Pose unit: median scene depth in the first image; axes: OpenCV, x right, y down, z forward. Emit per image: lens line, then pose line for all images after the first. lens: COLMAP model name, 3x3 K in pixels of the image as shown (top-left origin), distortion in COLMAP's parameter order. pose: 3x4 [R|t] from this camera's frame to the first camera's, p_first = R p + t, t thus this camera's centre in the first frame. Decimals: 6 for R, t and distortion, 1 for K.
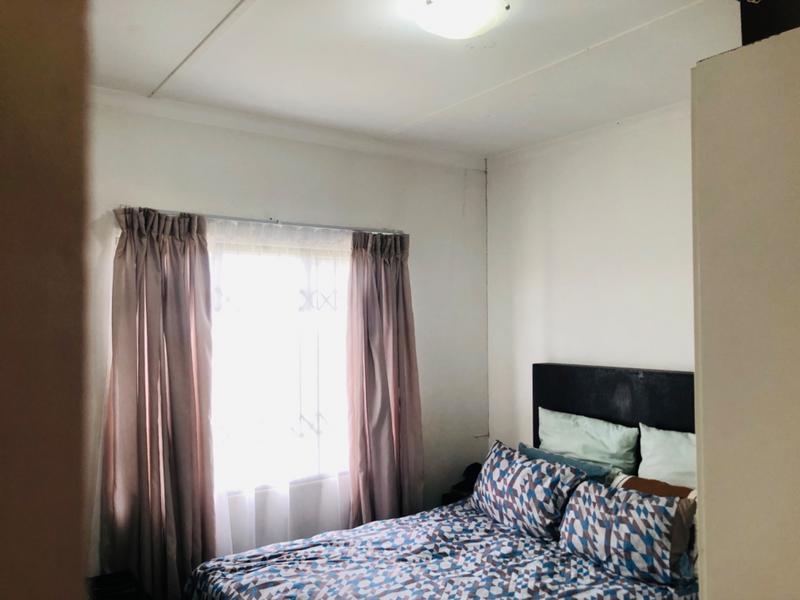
lens RADIAL K [[646.7, 0, 399.7], [0, 646.7, 302.2], [0, 0, 1]] dist [0.031460, -0.038682]
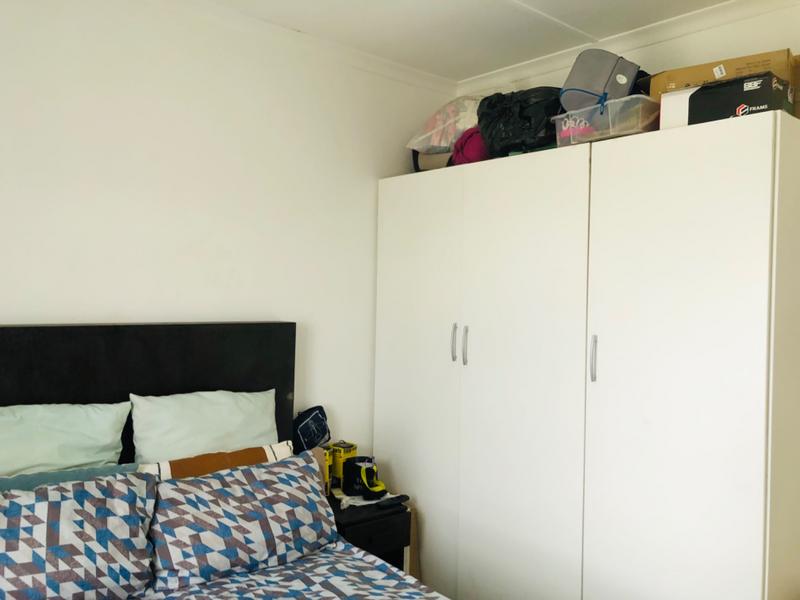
lens RADIAL K [[646.7, 0, 399.7], [0, 646.7, 298.9], [0, 0, 1]] dist [0.031460, -0.038682]
pose [[-0.067198, -0.012574, 0.997660, -0.471692], [-0.051413, 0.998636, 0.009124, 0.063048], [-0.996414, -0.050680, -0.067753, 0.883637]]
